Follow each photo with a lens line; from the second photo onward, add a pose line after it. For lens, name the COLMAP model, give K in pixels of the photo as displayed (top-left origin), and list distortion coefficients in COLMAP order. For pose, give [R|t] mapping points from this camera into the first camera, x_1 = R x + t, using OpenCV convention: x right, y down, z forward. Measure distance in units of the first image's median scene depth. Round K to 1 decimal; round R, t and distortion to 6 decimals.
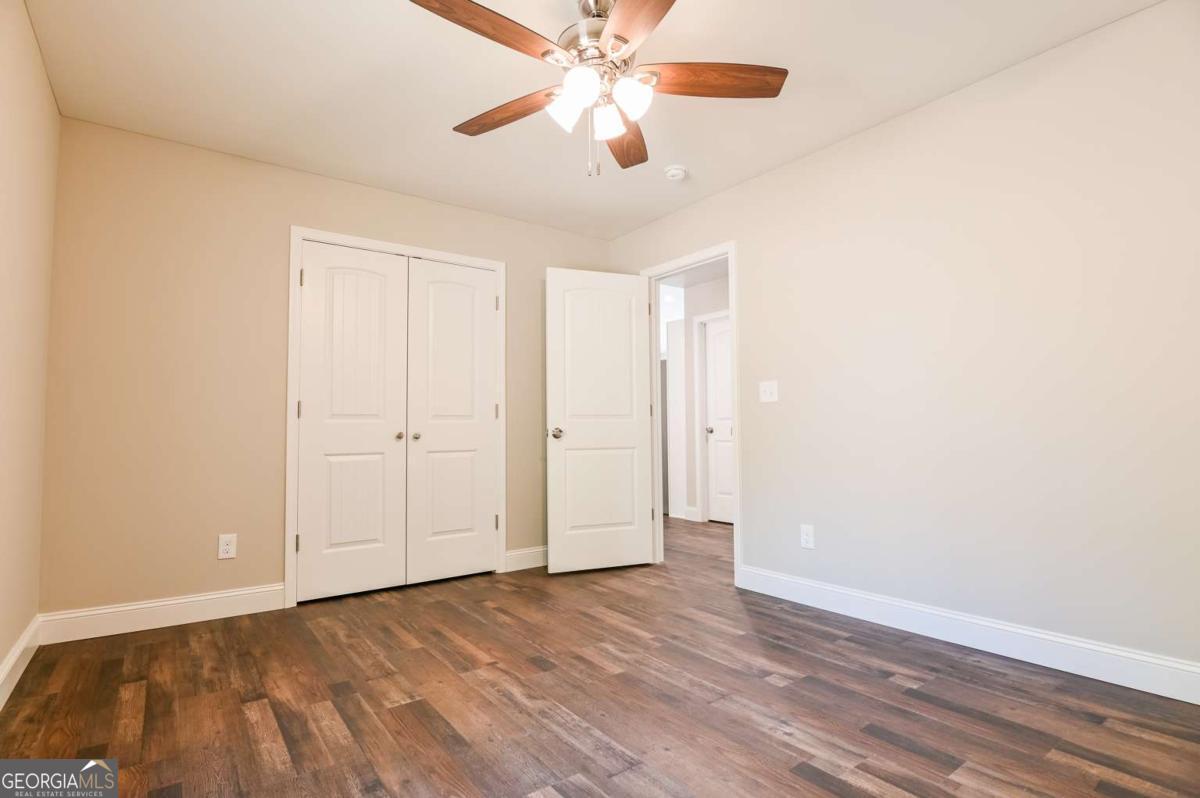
lens RADIAL K [[589.5, 0, 601.0], [0, 589.5, 402.5], [0, 0, 1]] dist [-0.018896, -0.000162]
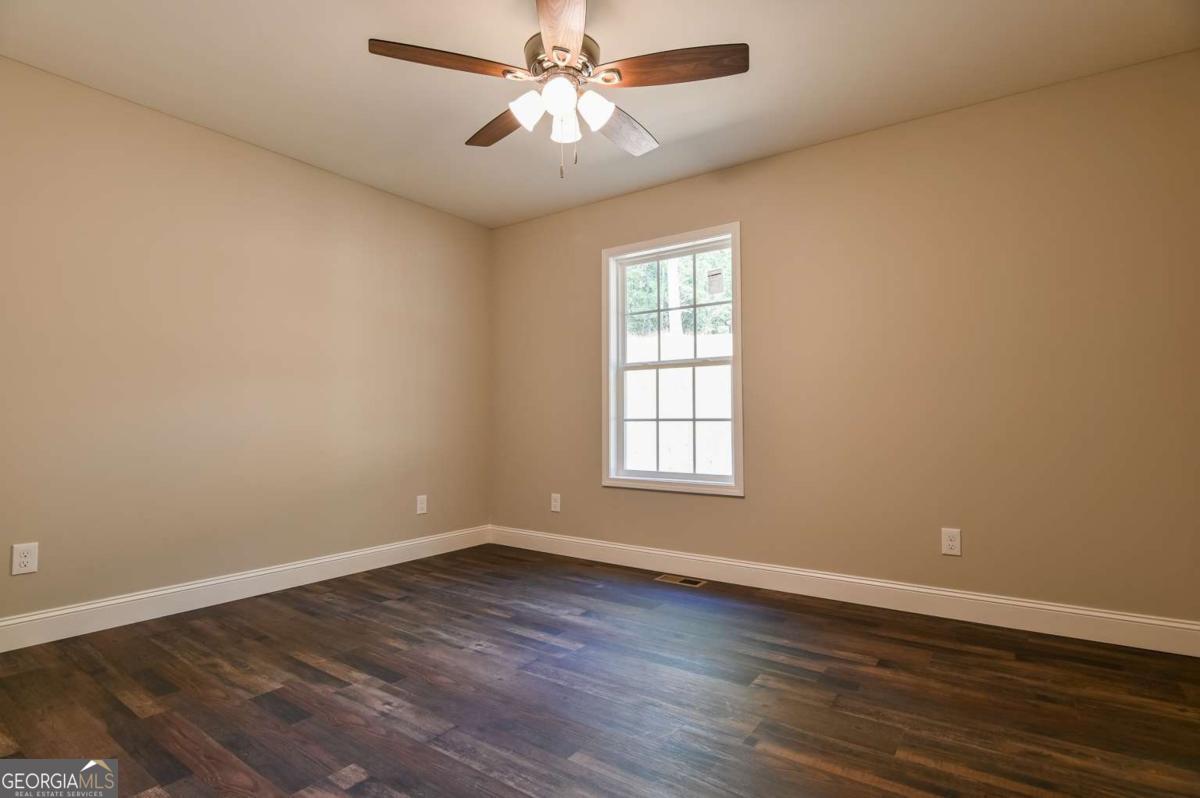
lens RADIAL K [[589.5, 0, 601.0], [0, 589.5, 402.5], [0, 0, 1]] dist [-0.018896, -0.000162]
pose [[-0.949533, -0.000355, -0.313668, 0.259874], [0.025107, 0.996705, -0.077130, 0.097175], [0.312661, -0.081112, -0.946395, 1.990487]]
